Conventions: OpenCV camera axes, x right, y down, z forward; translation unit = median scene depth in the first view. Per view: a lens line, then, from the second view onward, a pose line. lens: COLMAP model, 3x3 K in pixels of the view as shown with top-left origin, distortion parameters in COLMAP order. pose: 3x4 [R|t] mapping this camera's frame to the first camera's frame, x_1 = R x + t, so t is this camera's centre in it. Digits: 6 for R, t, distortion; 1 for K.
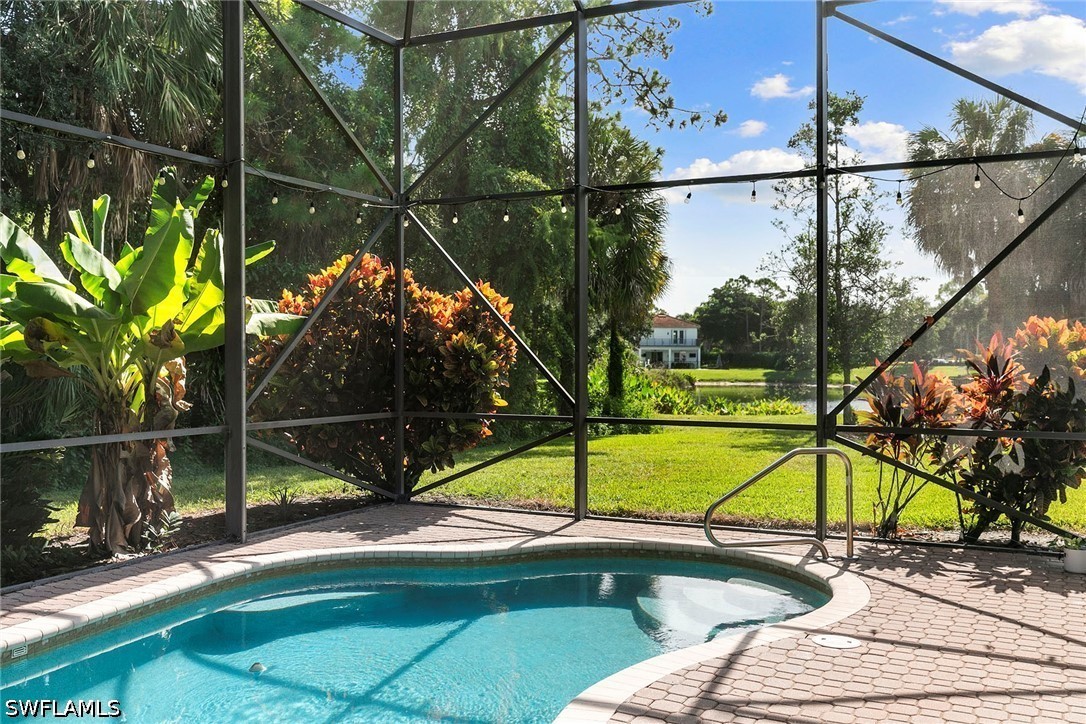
lens RADIAL K [[1028.7, 0, 543.0], [0, 1028.7, 362.0], [0, 0, 1]] dist [0.003847, 0.001267]
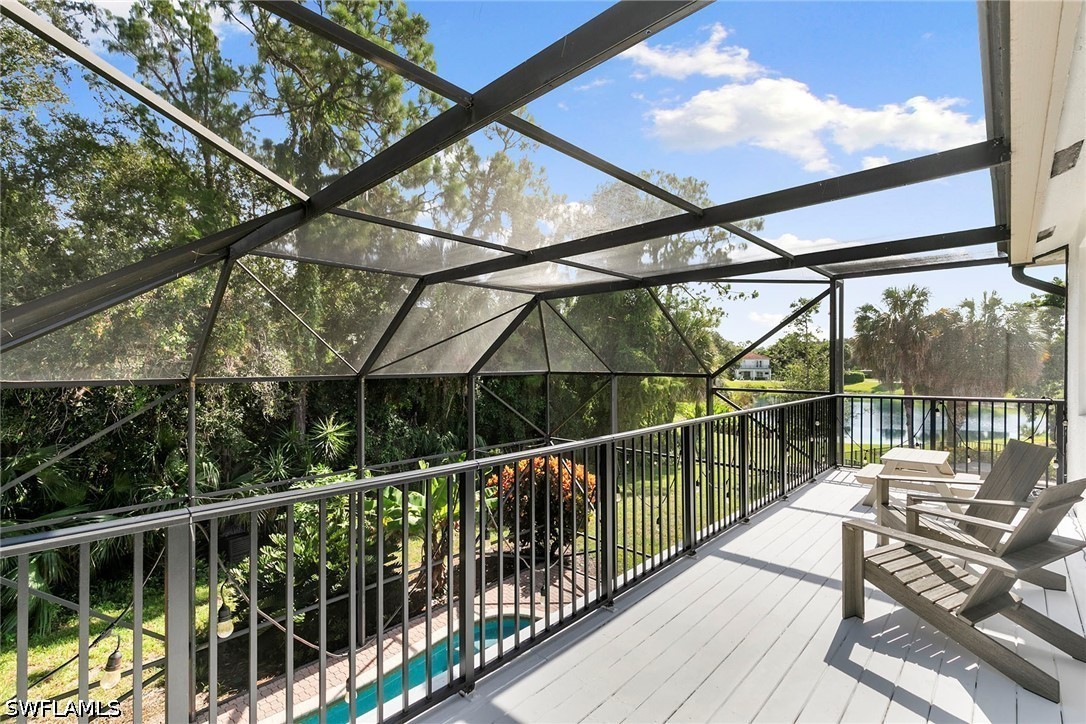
lens RADIAL K [[482.2, 0, 543.0], [0, 482.2, 362.0], [0, 0, 1]] dist [0.000855, -0.000072]
pose [[0.954679, -0.000239, -0.297636, 0.054588], [-0.002337, 0.999963, -0.008299, -0.091323], [0.297627, 0.008618, 0.954643, -0.028609]]
